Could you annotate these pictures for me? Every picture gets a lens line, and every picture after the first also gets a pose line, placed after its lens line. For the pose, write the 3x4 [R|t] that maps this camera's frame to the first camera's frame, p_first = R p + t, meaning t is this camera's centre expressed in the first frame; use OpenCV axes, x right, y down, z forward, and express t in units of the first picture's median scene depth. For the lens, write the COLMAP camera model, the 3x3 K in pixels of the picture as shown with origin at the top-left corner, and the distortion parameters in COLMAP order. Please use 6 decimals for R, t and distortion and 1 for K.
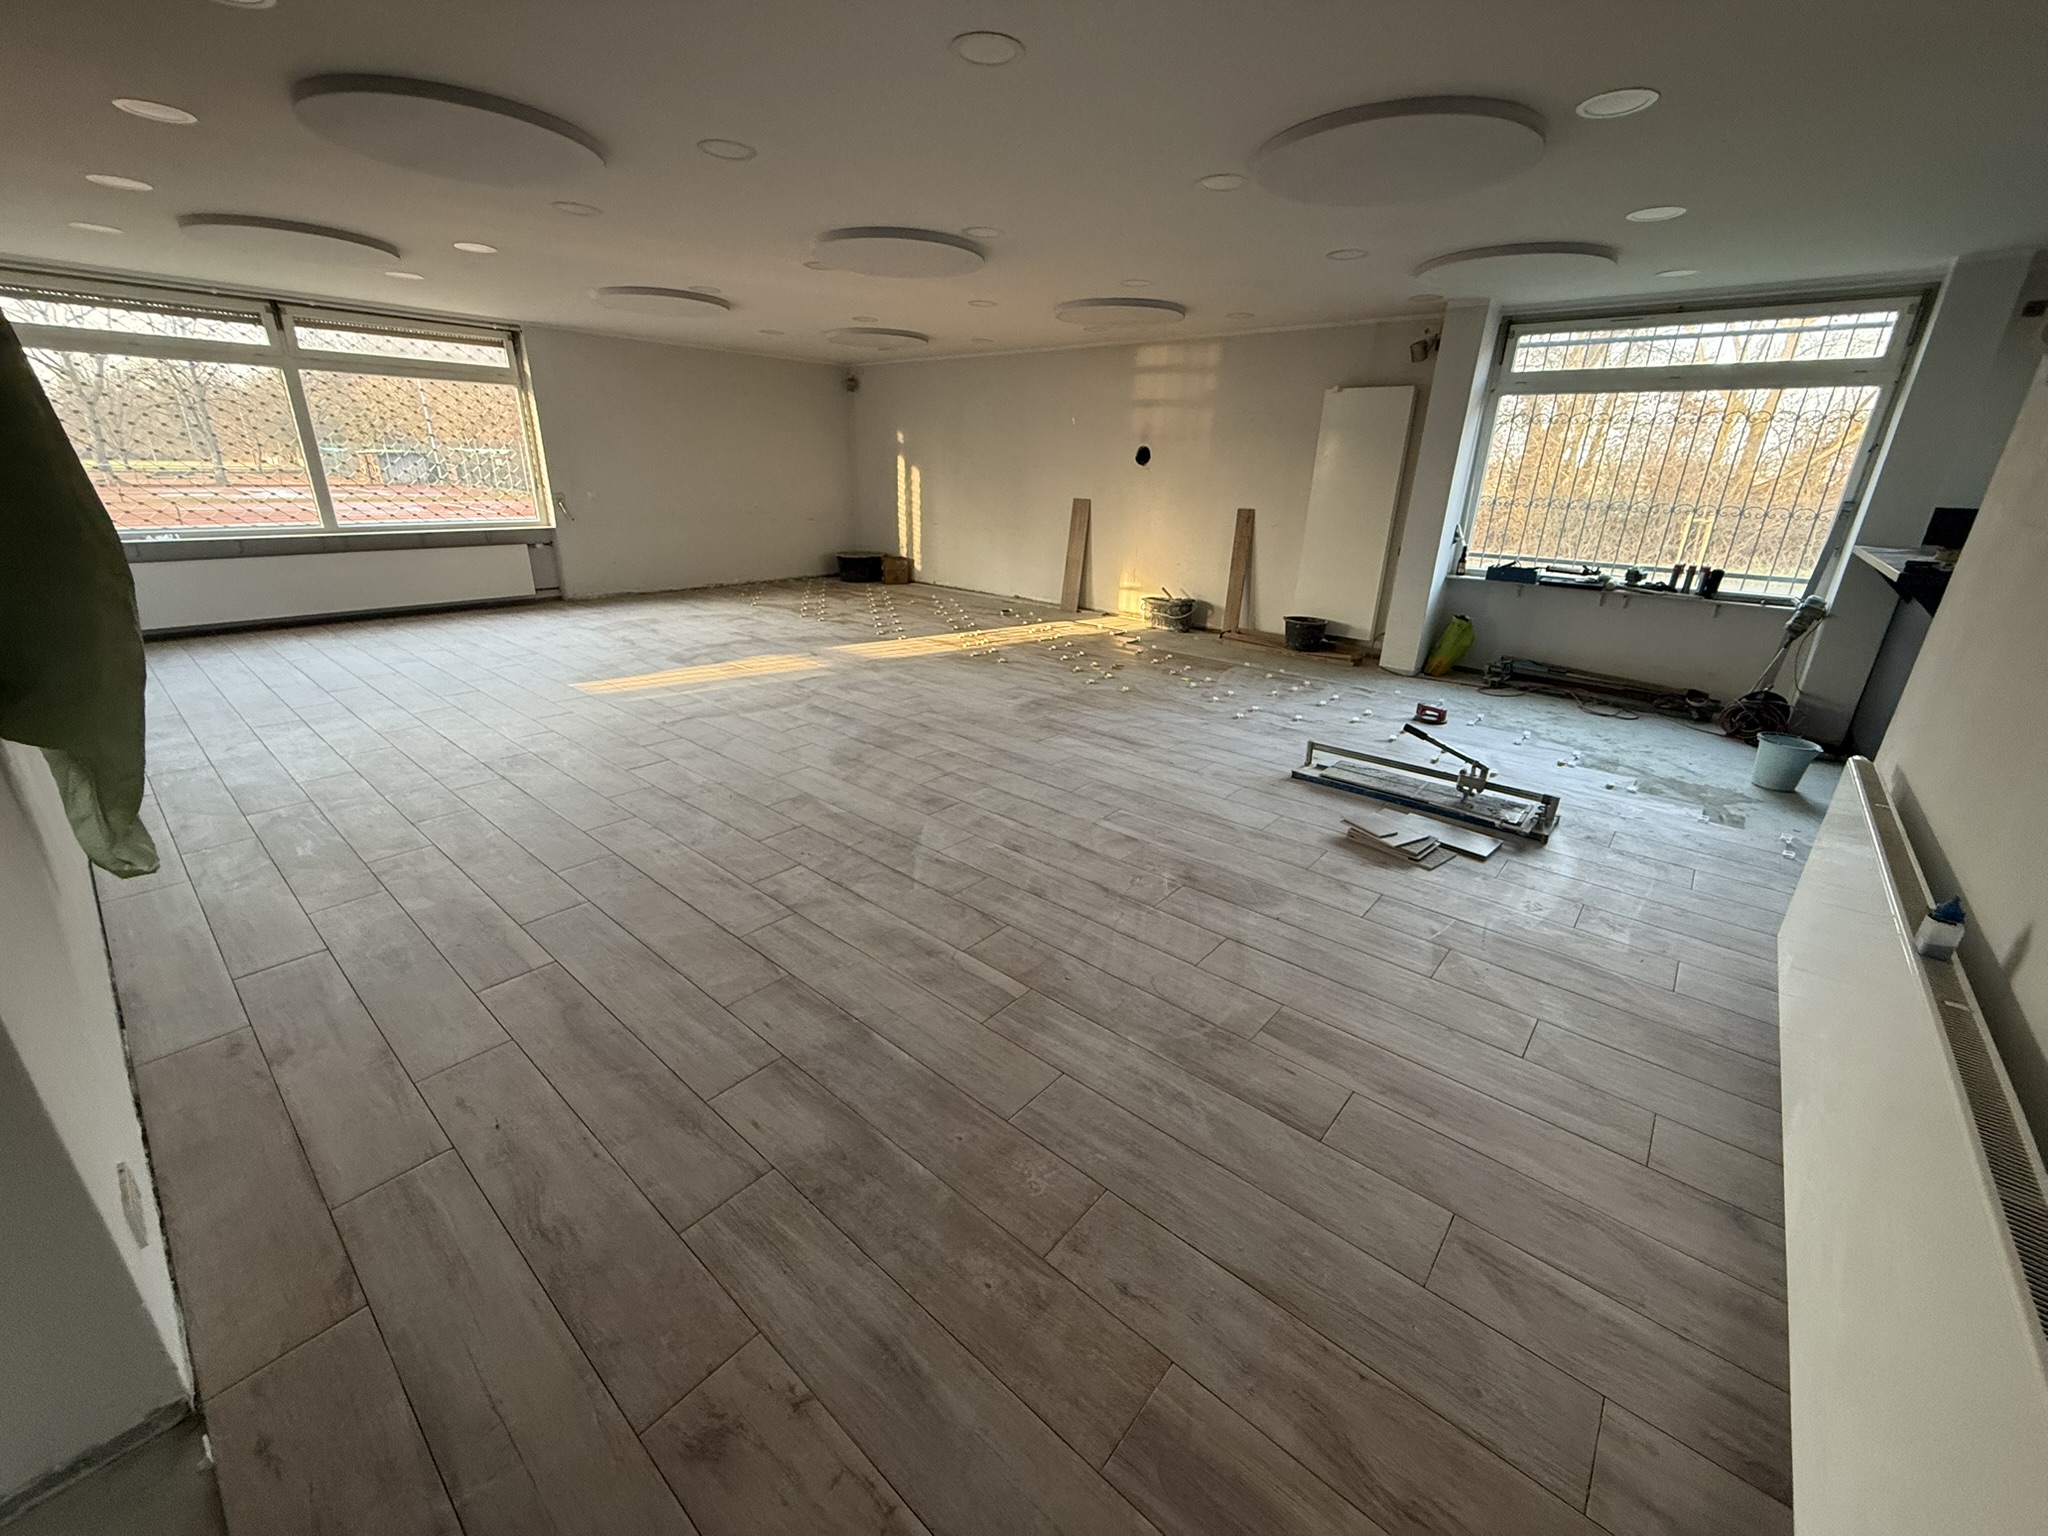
lens RADIAL K [[813.9, 0, 1021.8], [0, 813.9, 756.2], [0, 0, 1]] dist [0.000645, -0.000192]
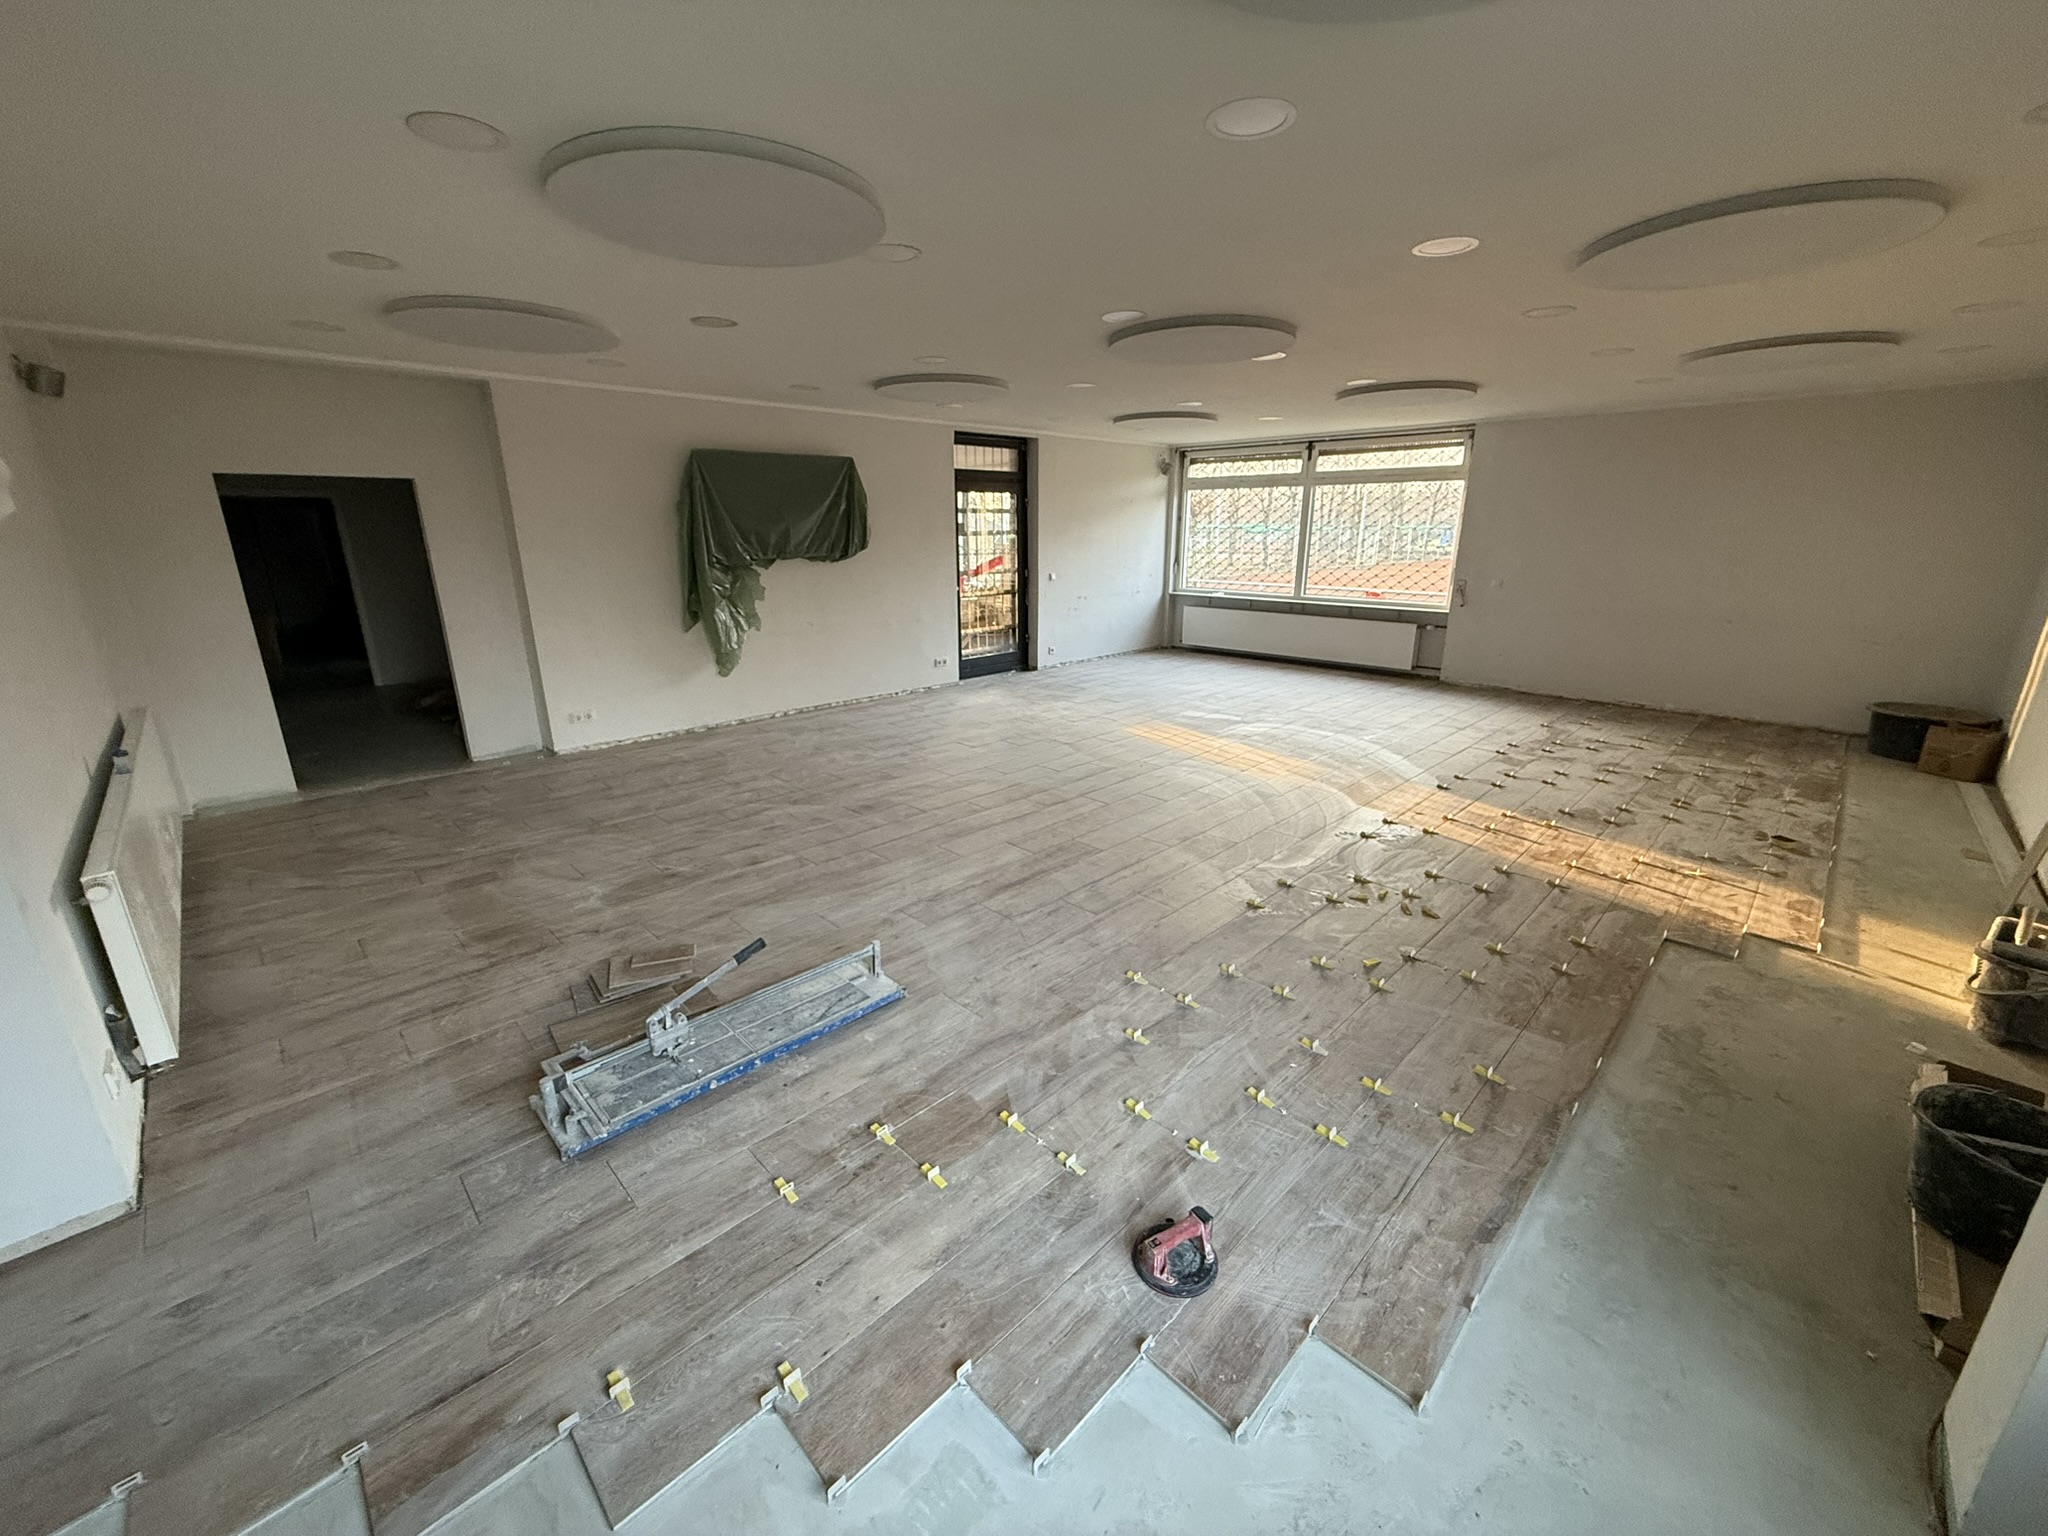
lens RADIAL K [[813.9, 0, 1025.5], [0, 813.9, 768.8], [0, 0, 1]] dist [0.000645, -0.000192]
pose [[-0.076710, 0.262269, -0.961941, 0.852462], [-0.338237, 0.900728, 0.272552, -0.338738], [0.937929, 0.346272, 0.019615, 0.912553]]
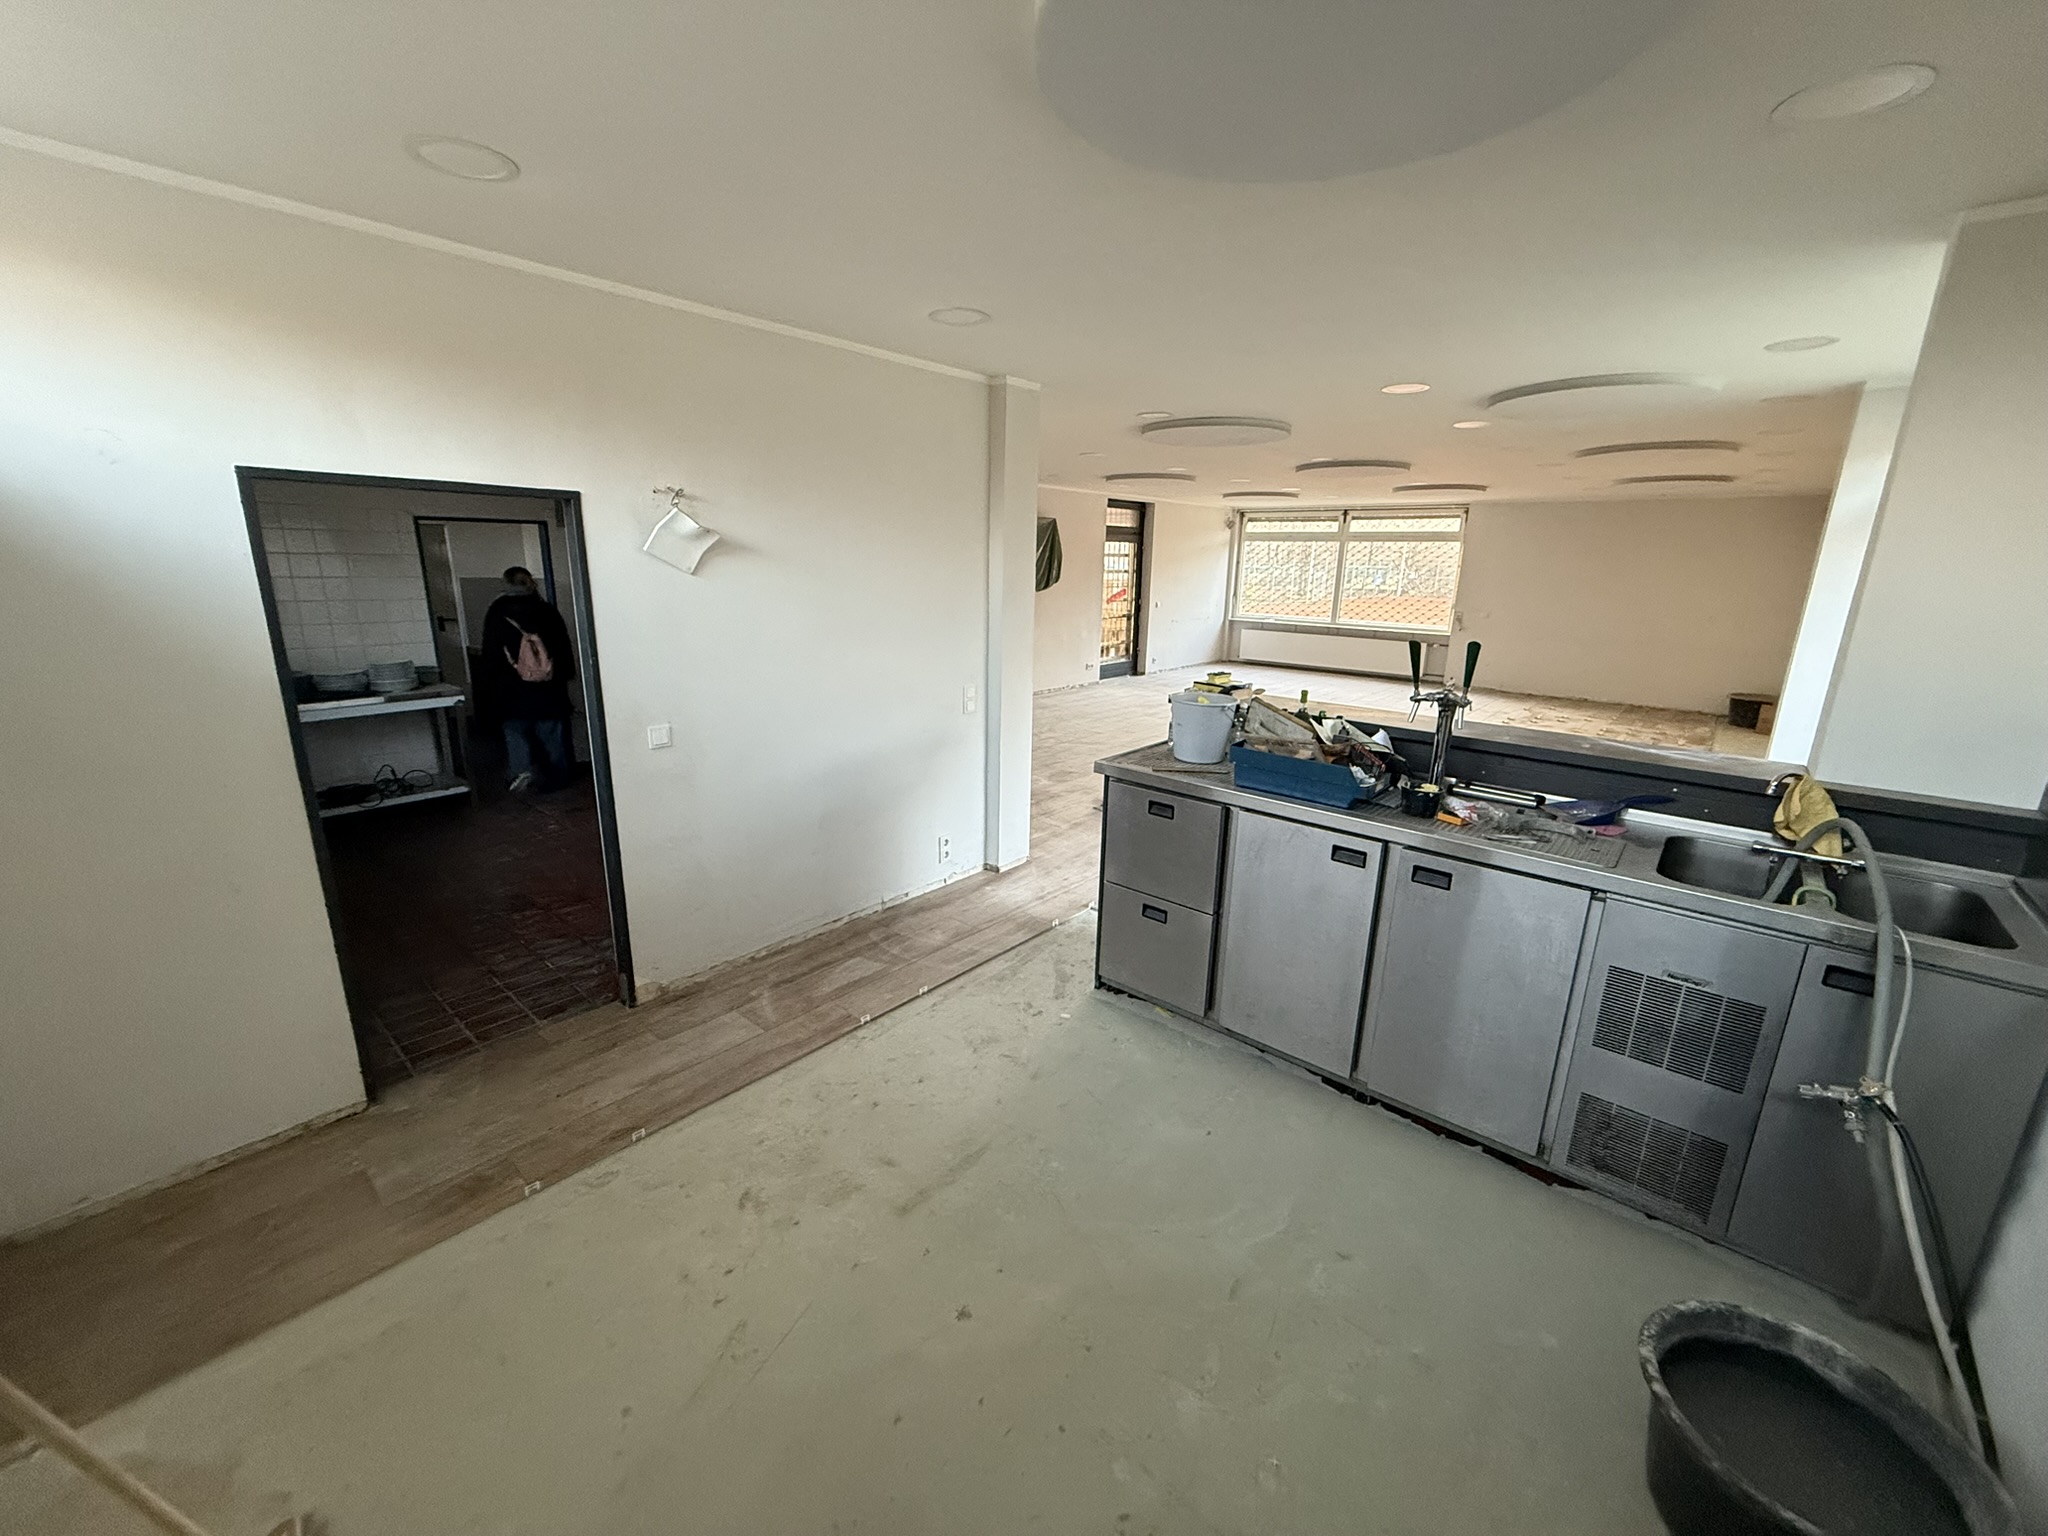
lens RADIAL K [[813.9, 0, 1026.0], [0, 813.9, 768.2], [0, 0, 1]] dist [0.000645, -0.000192]
pose [[-0.005267, 0.226088, -0.974093, 1.473790], [-0.357487, 0.909308, 0.212984, -0.178141], [0.933903, 0.349347, 0.076034, 0.459187]]
